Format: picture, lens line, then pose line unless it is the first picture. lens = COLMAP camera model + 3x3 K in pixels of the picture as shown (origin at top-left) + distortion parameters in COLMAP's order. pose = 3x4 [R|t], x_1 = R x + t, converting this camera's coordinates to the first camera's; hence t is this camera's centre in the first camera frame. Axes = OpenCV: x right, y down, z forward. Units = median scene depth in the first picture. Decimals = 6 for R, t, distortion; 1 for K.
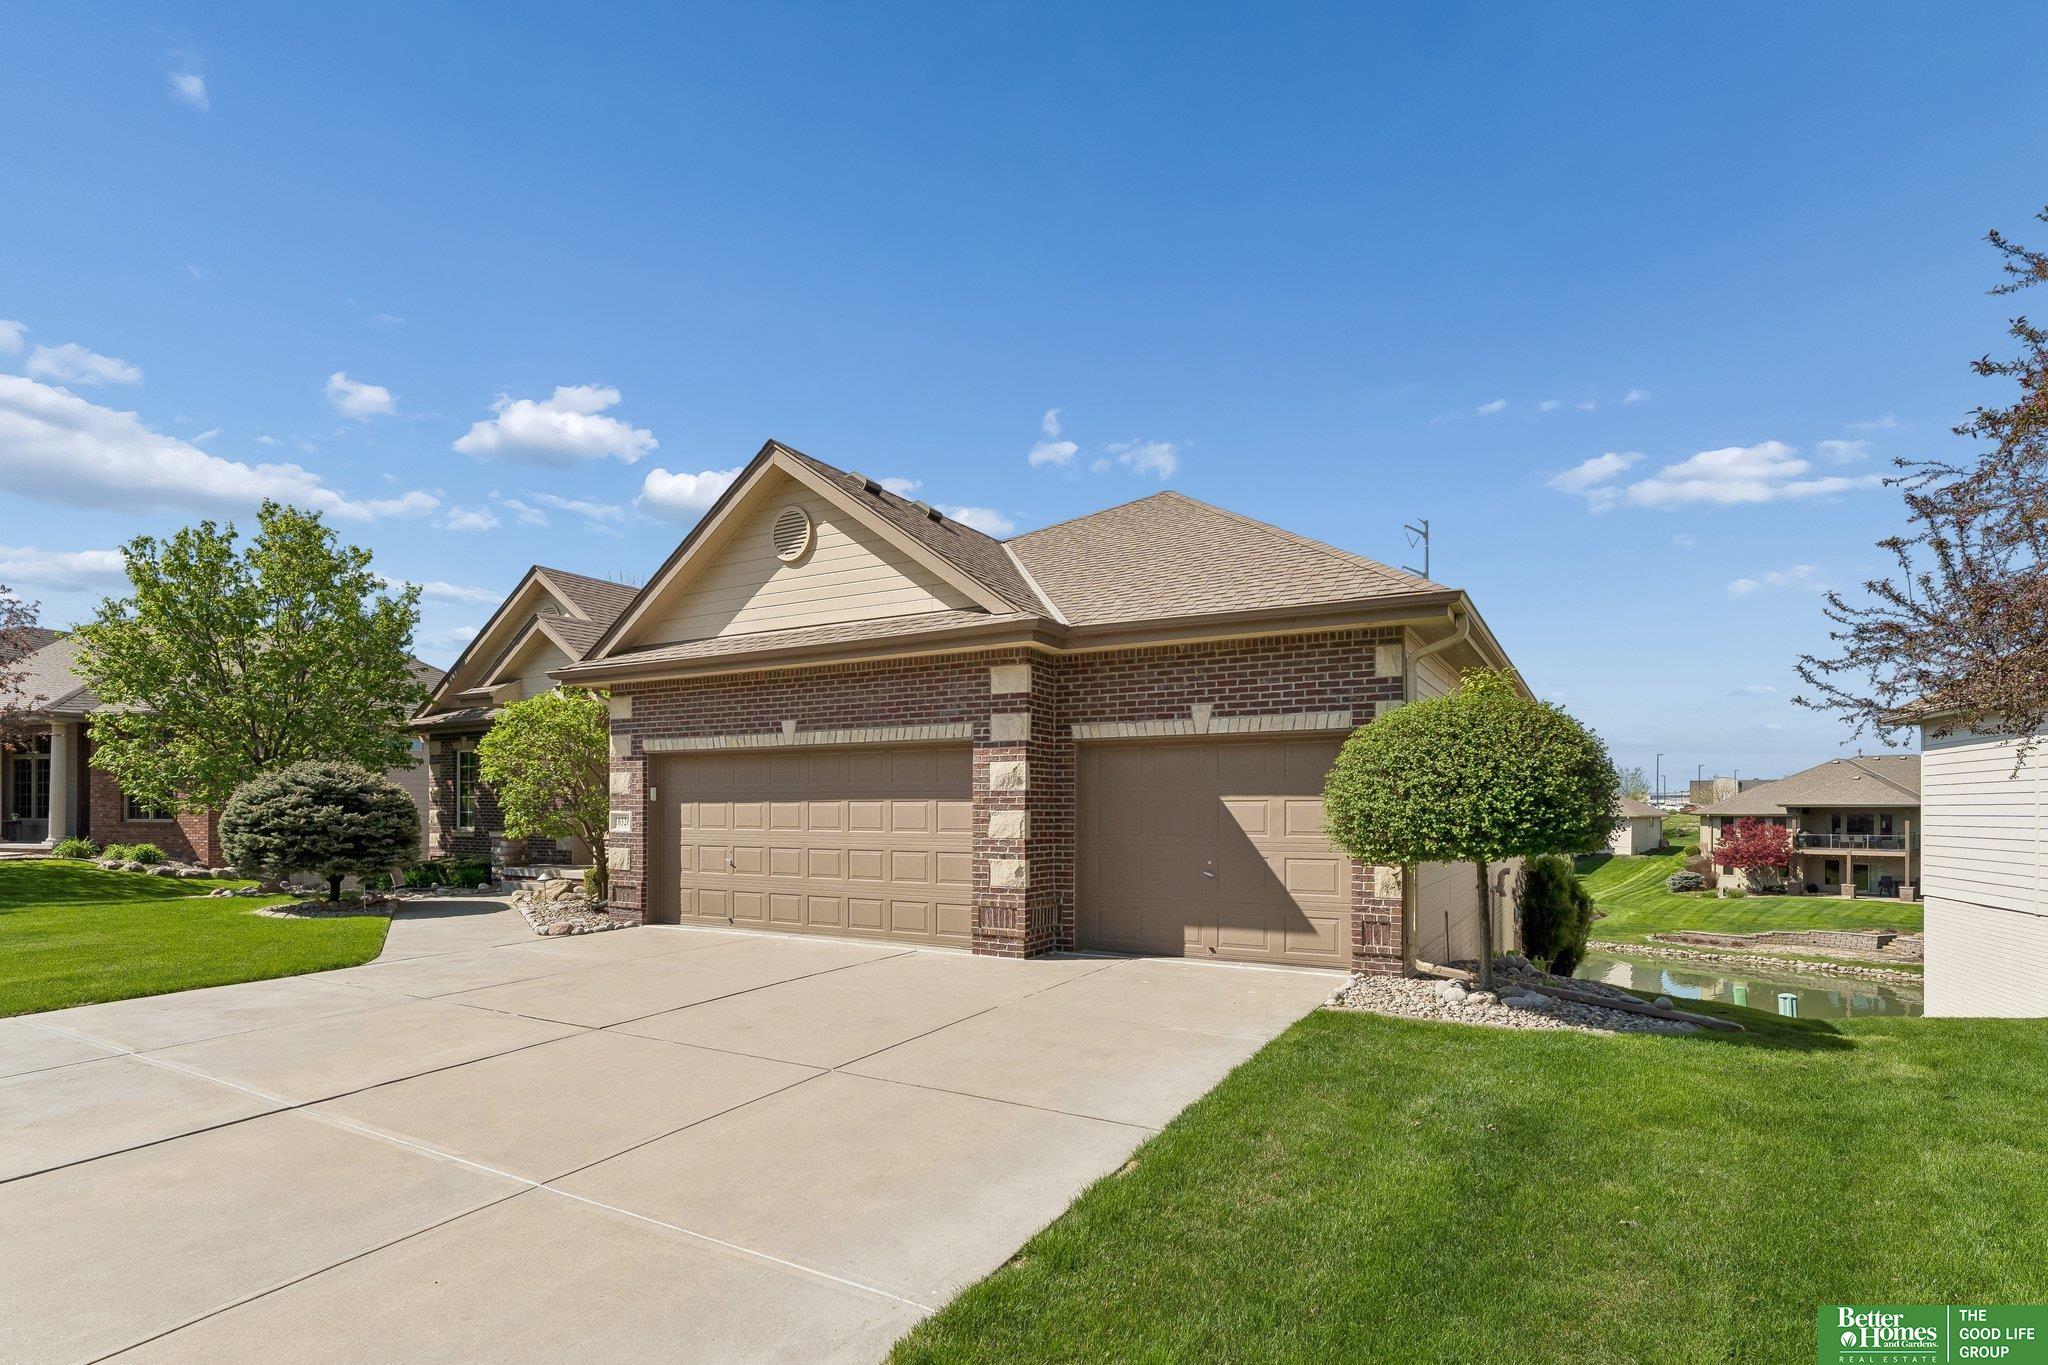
lens RADIAL K [[978.3, 0, 1023.7], [0, 978.3, 779.7], [0, 0, 1]] dist [0.001315, 0.000148]
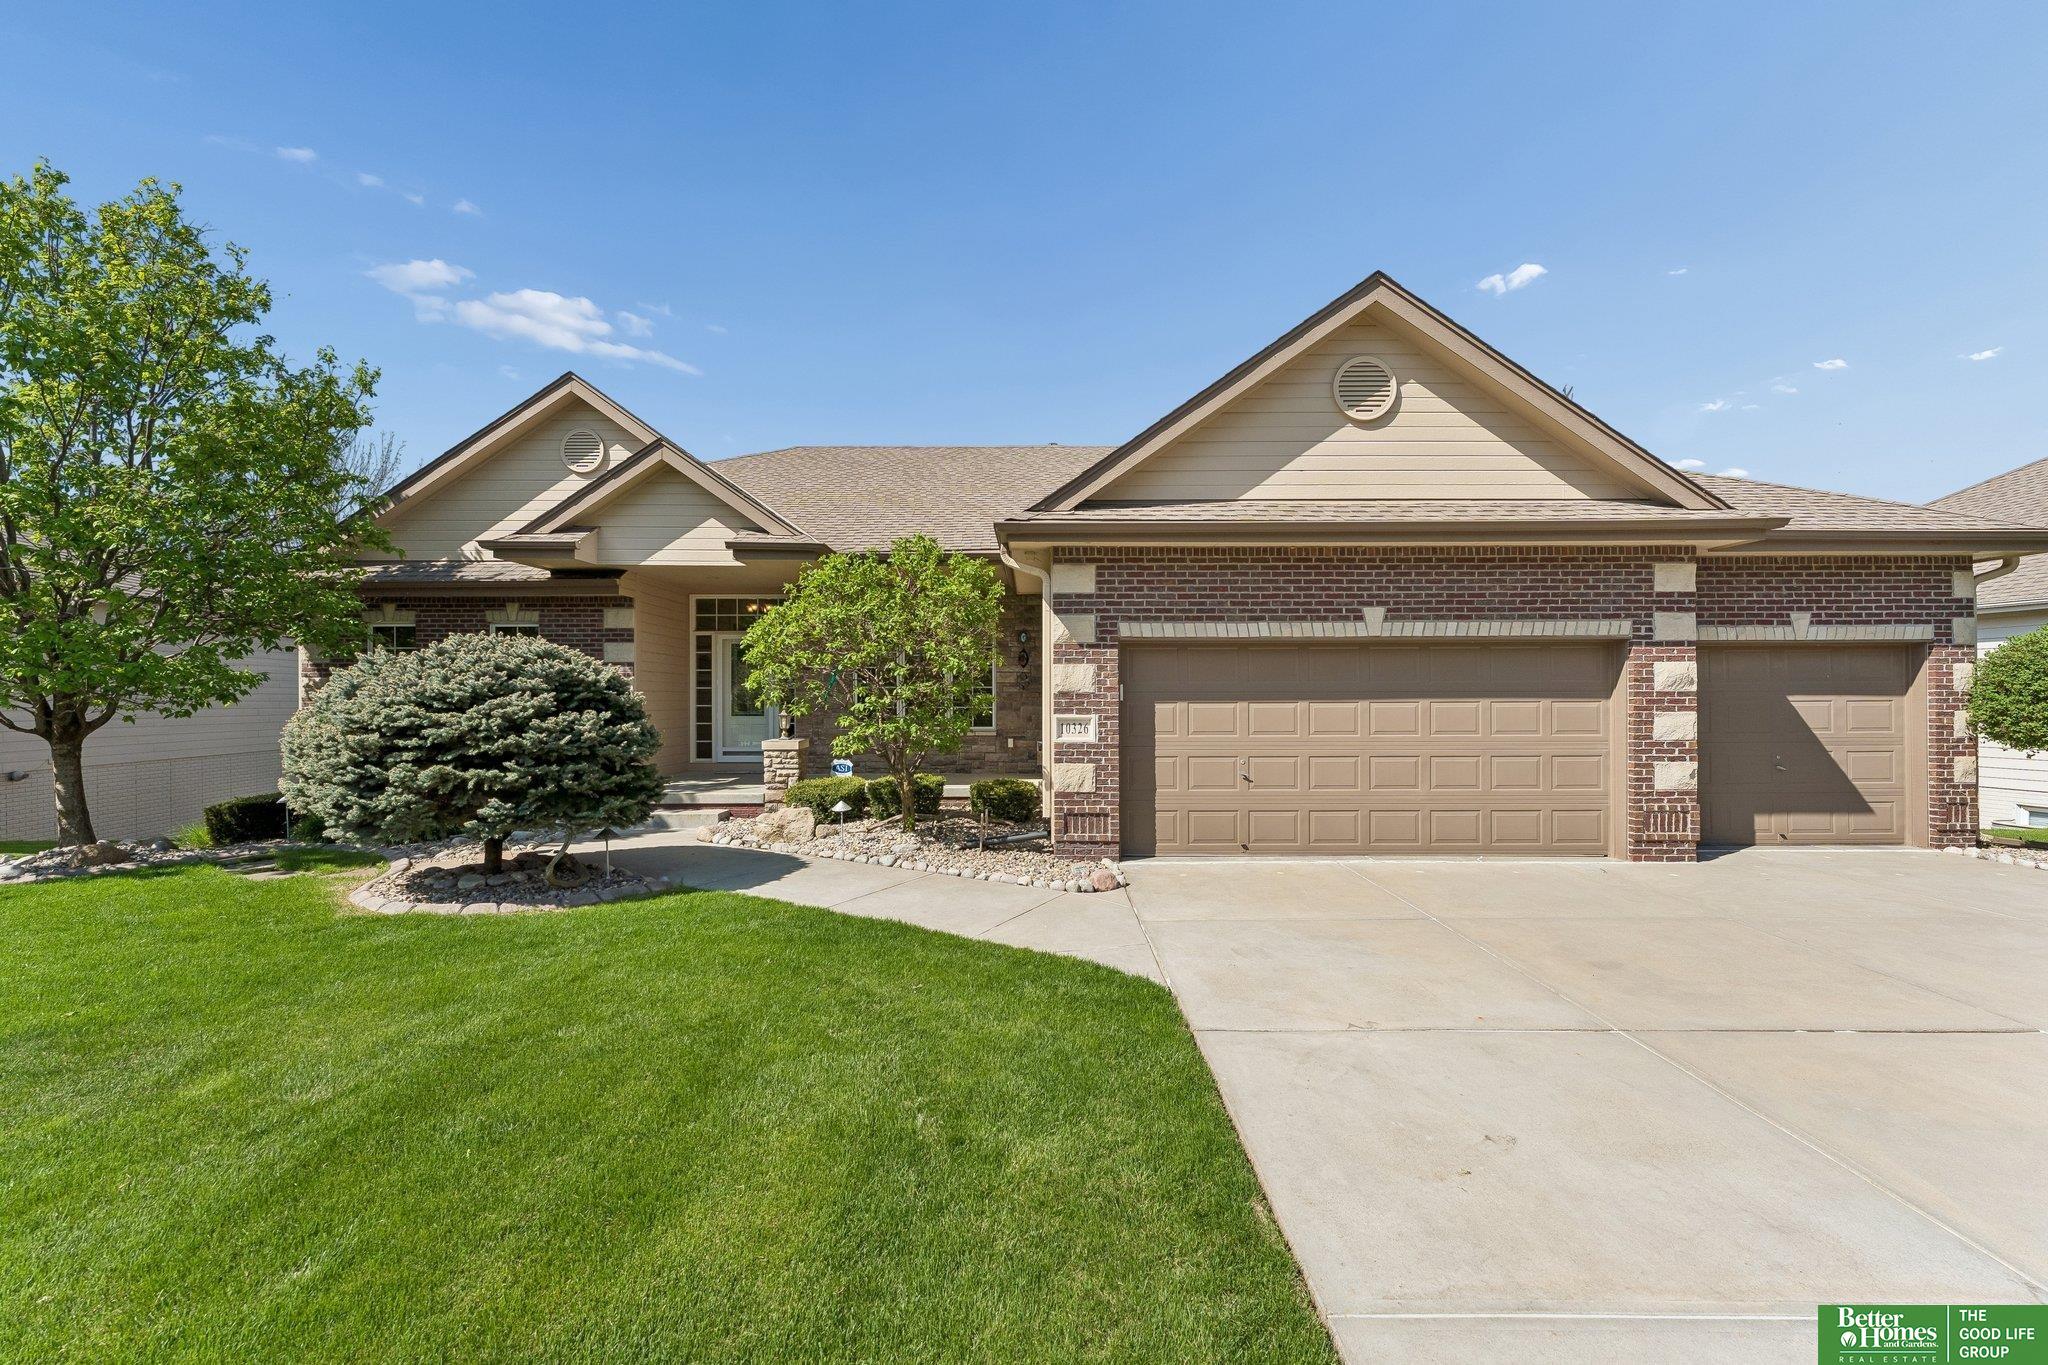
lens RADIAL K [[811.6, 0, 1024.0], [0, 811.6, 682.5], [0, 0, 1]] dist [0.000518, -0.000024]
pose [[0.872240, 0.006072, 0.489040, -0.965197], [-0.011373, 0.999904, 0.007869, 0.003343], [-0.488946, -0.012426, 0.872226, 0.601685]]
